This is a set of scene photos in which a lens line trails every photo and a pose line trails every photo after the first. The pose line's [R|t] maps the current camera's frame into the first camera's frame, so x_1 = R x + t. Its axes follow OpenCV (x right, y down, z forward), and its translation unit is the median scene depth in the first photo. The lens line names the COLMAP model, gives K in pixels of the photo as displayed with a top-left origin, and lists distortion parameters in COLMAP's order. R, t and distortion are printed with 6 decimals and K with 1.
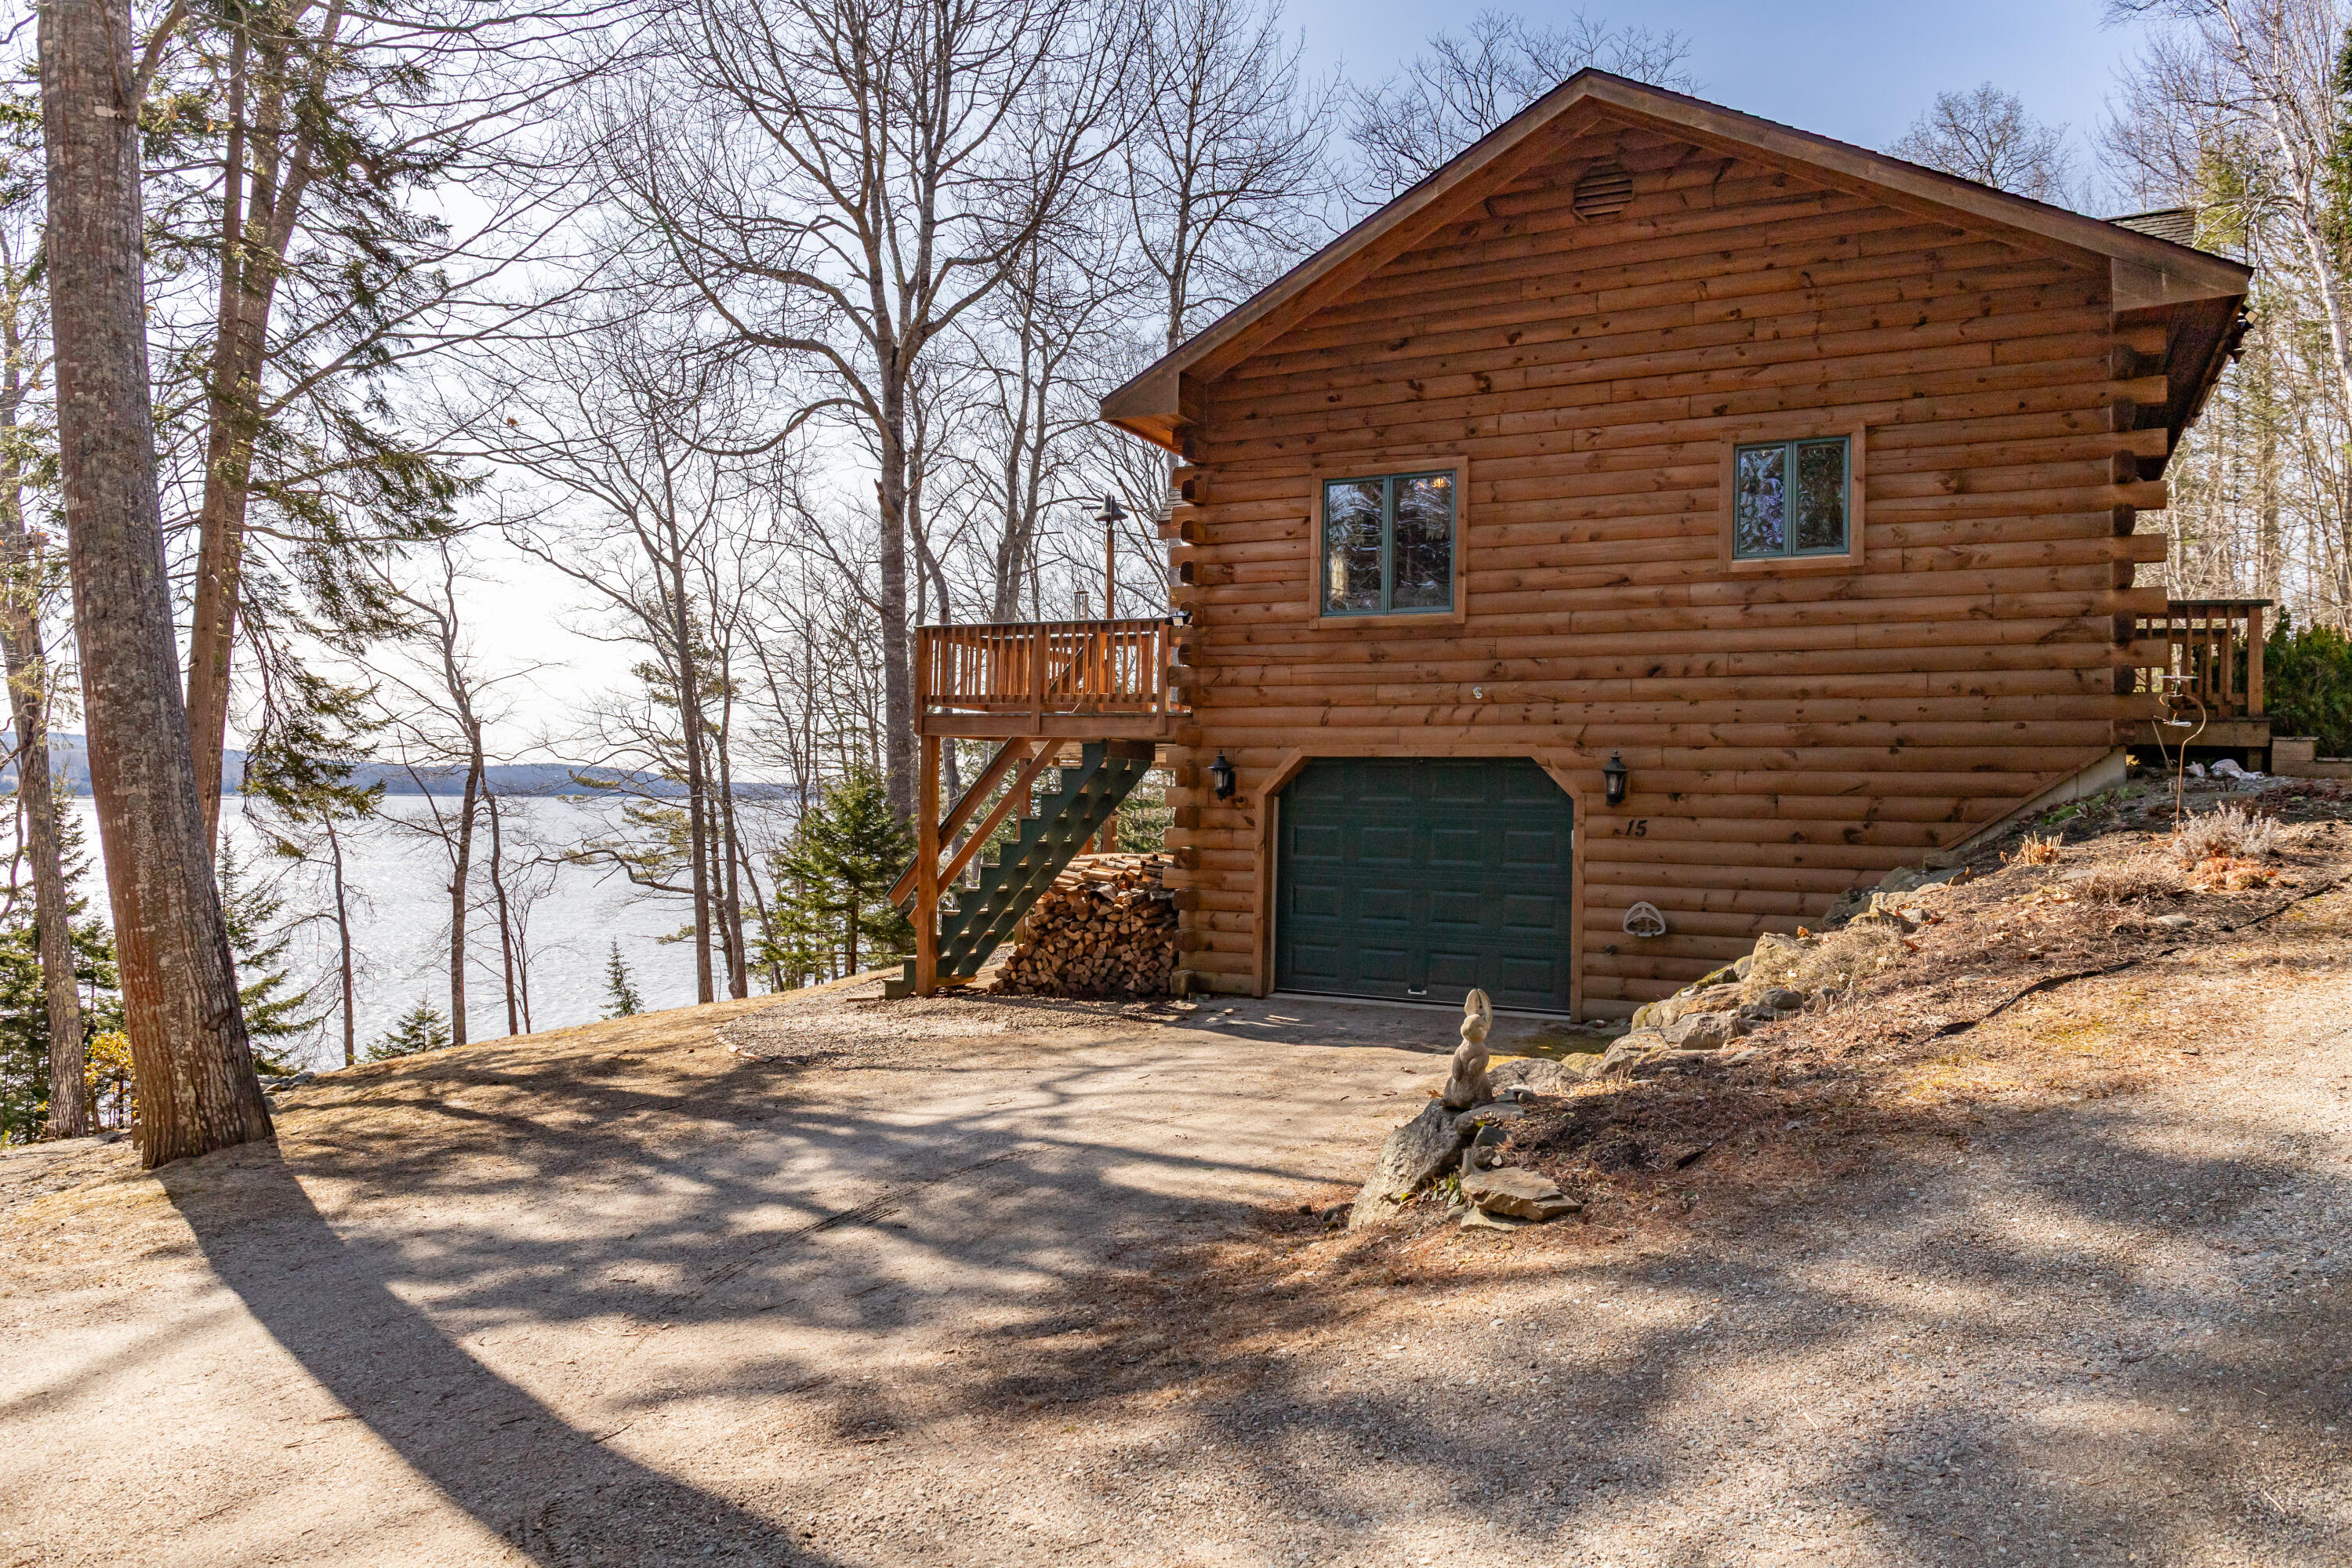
lens RADIAL K [[1609.4, 0, 1167.7], [0, 1609.4, 742.6], [0, 0, 1]] dist [0.007790, -0.001604]
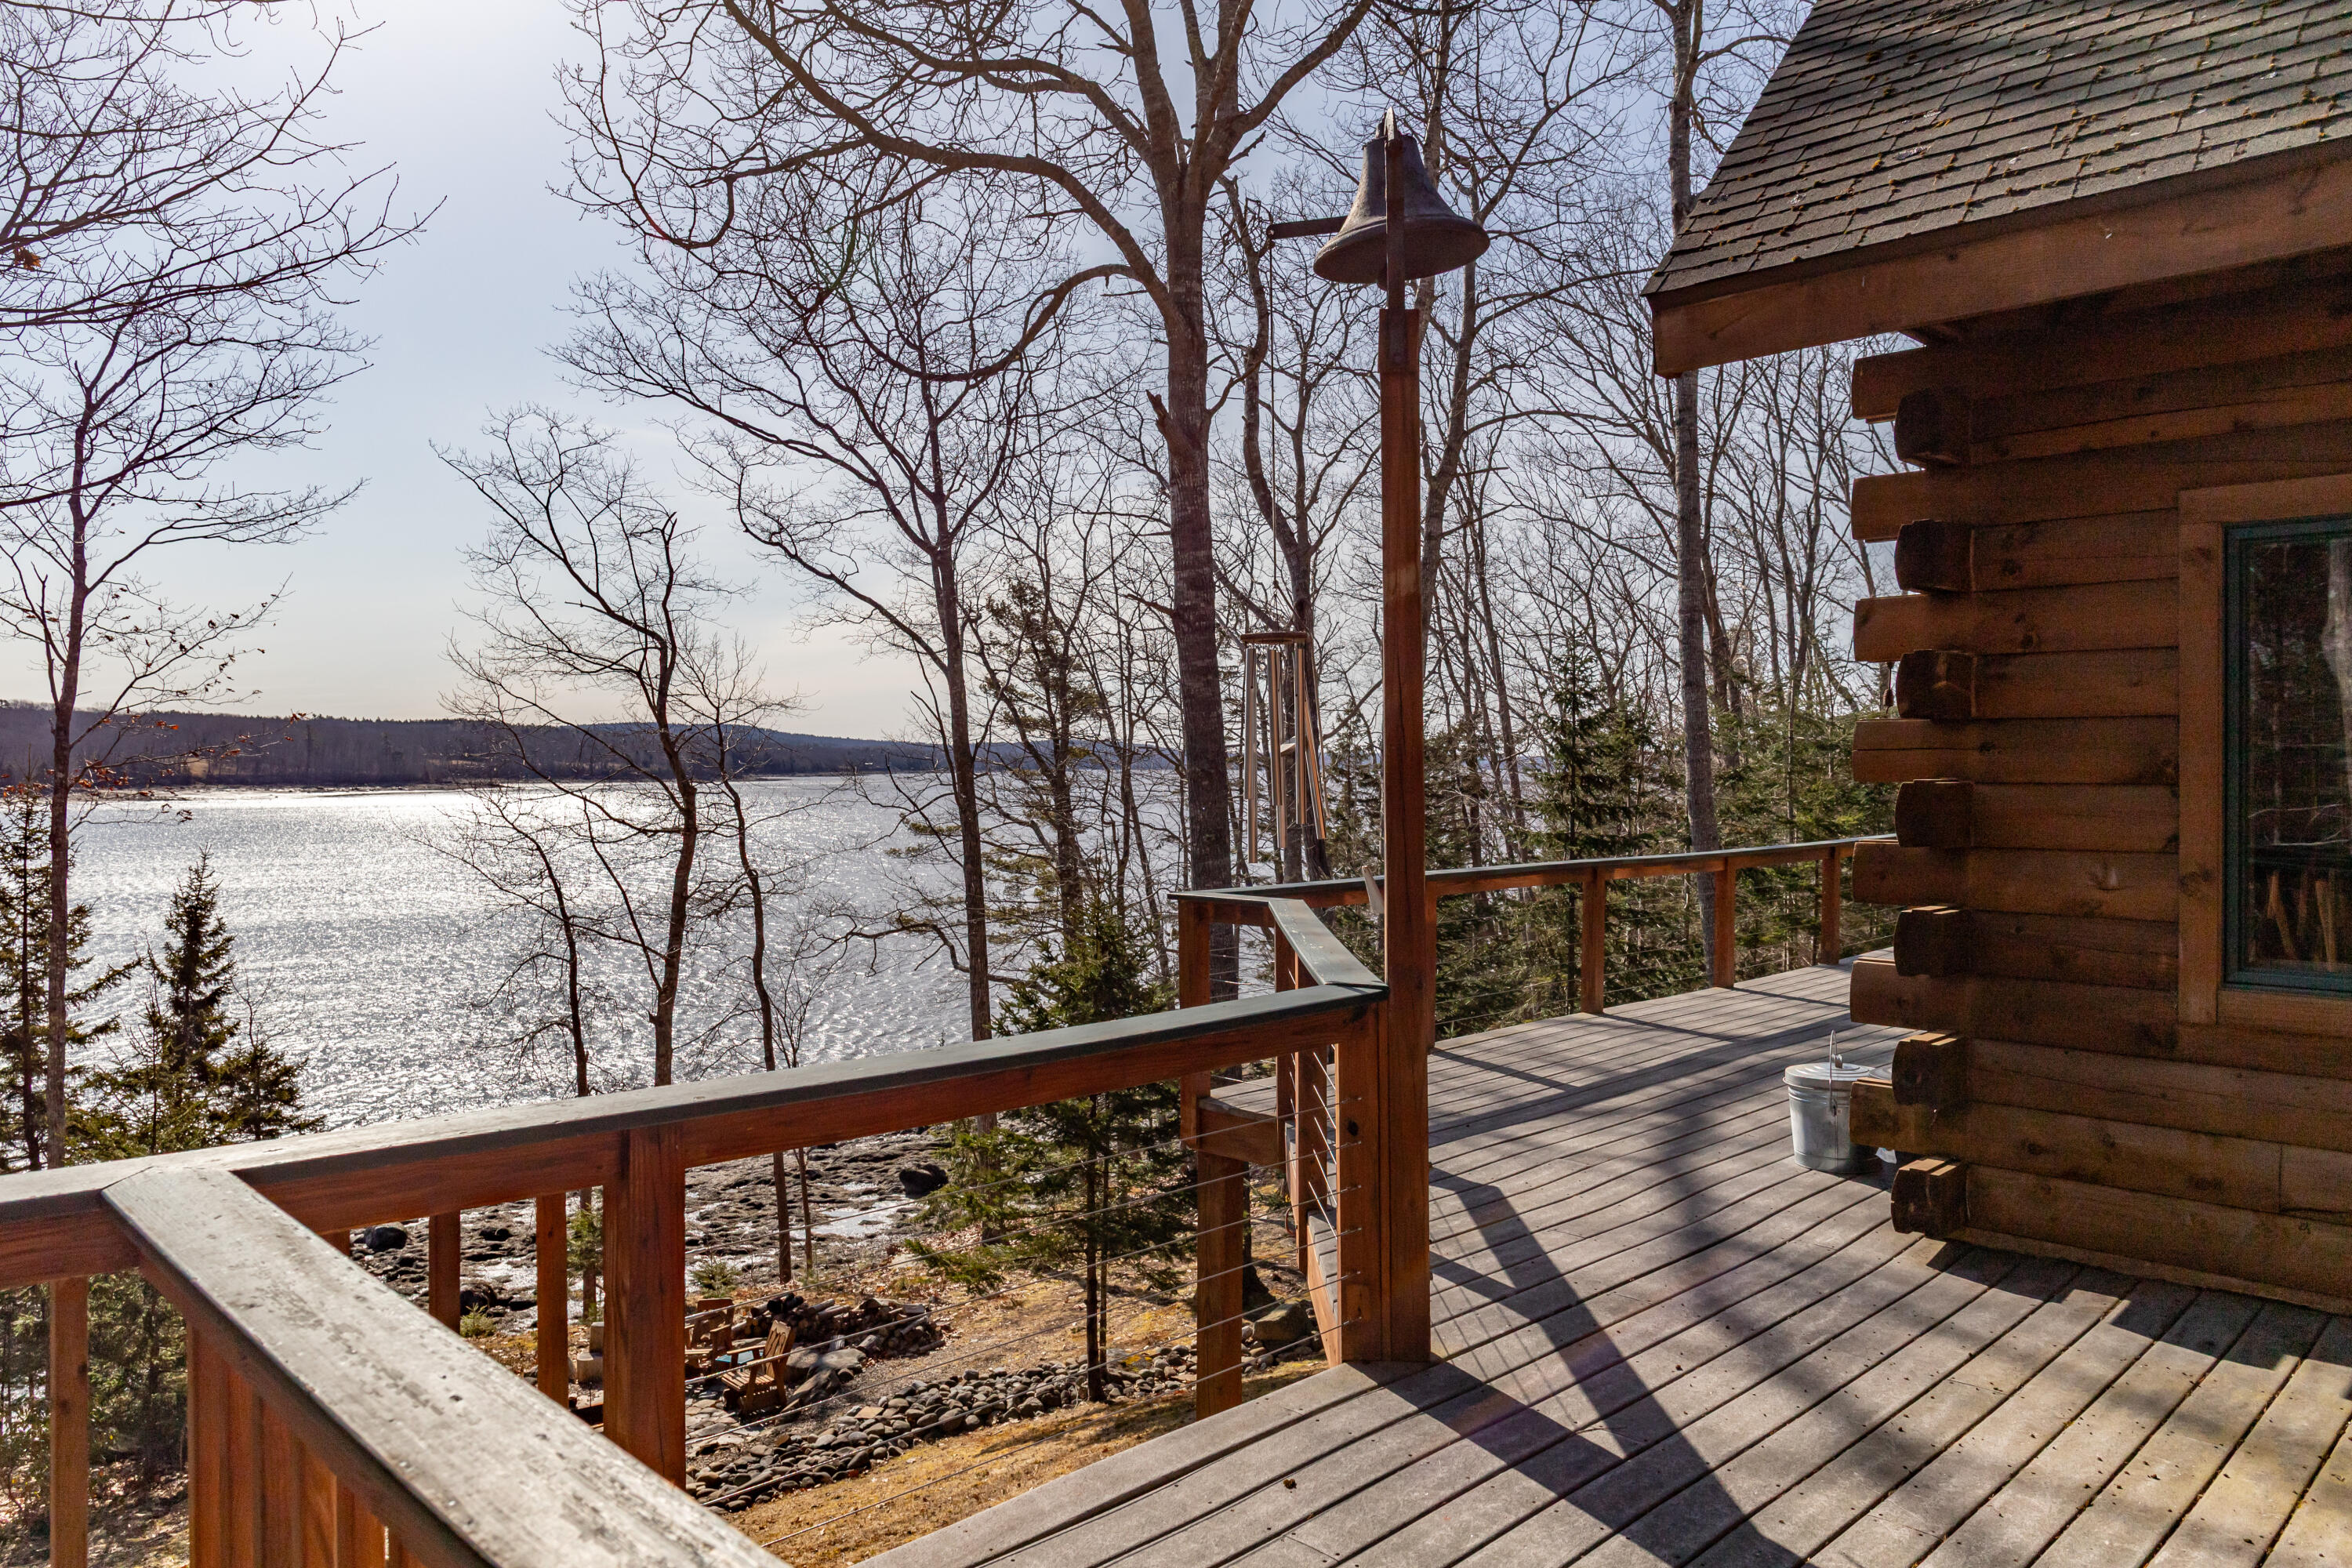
lens RADIAL K [[1609.4, 0, 1167.7], [0, 1609.4, 742.6], [0, 0, 1]] dist [0.007790, -0.001604]
pose [[0.954023, -0.020204, -0.299050, -0.003711], [0.026681, 0.999489, 0.017592, -0.040012], [0.298542, -0.024762, 0.954075, 0.377873]]
